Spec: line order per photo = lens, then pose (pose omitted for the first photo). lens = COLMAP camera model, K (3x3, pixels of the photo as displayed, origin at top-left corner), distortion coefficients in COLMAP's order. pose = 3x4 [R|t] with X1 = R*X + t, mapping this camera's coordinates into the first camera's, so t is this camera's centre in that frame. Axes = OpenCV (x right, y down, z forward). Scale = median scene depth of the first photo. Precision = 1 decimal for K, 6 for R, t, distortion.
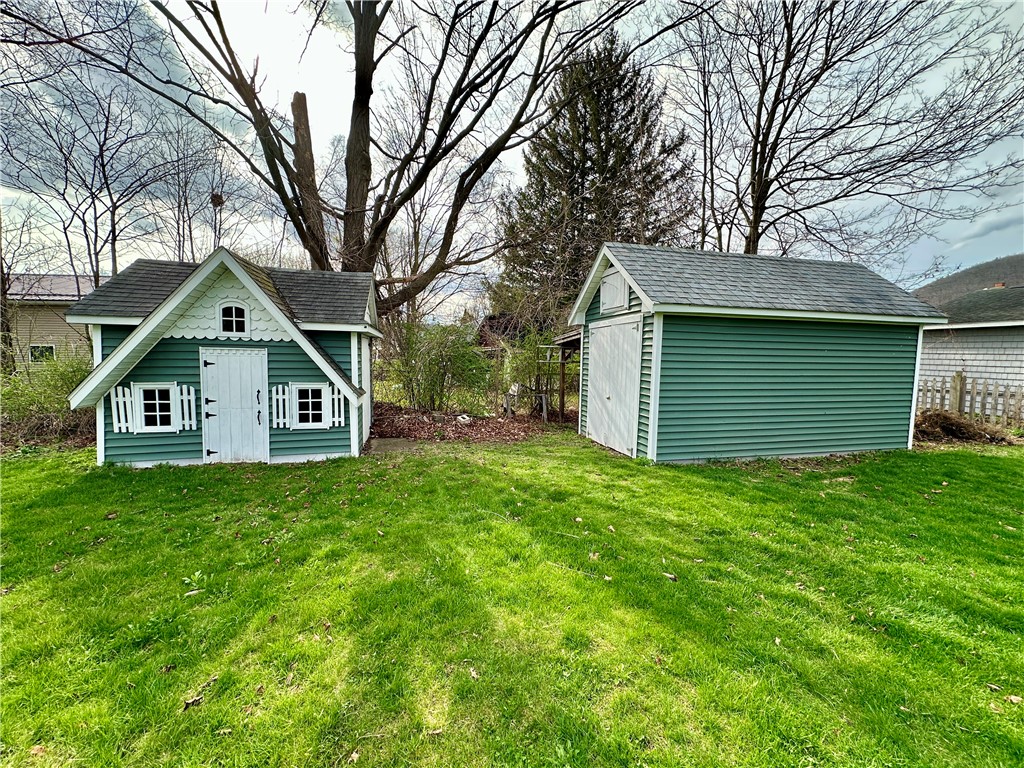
lens RADIAL K [[409.8, 0, 512.0], [0, 409.8, 384.0], [0, 0, 1]] dist [-0.001778, 0.000391]
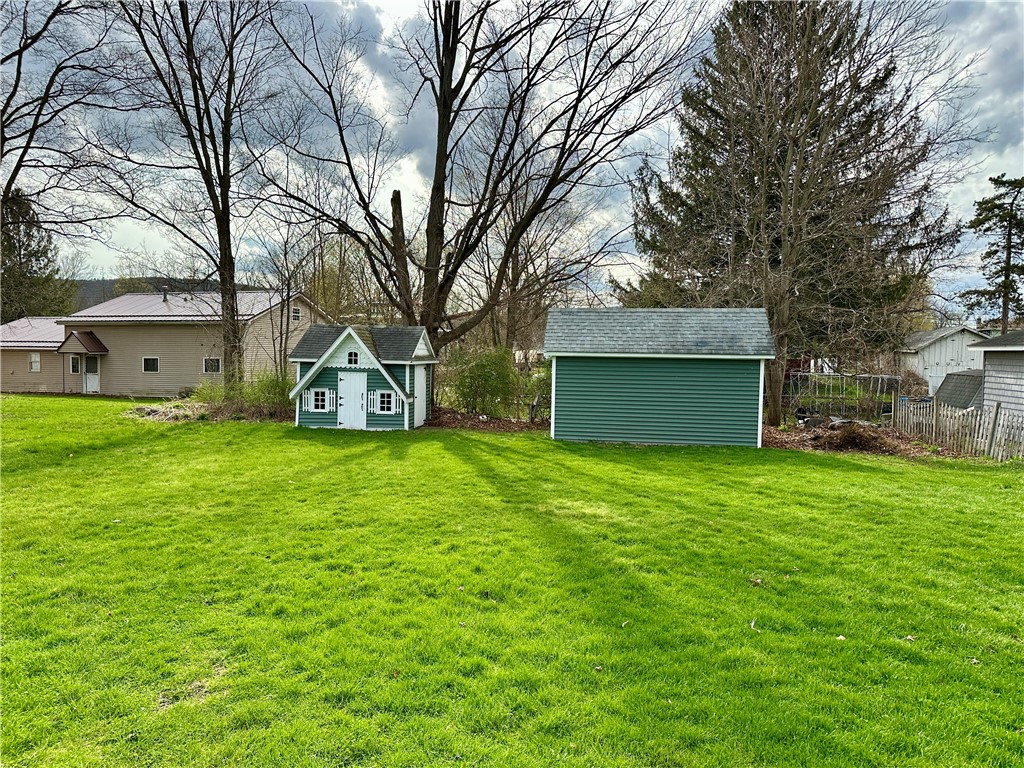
lens RADIAL K [[719.3, 0, 512.0], [0, 719.3, 384.0], [0, 0, 1]] dist [0.060480, -0.000066]
pose [[0.932285, 0.017015, -0.361325, 1.341599], [-0.030463, 0.999038, -0.031557, 0.059642], [0.360440, 0.040427, 0.931906, -2.031651]]
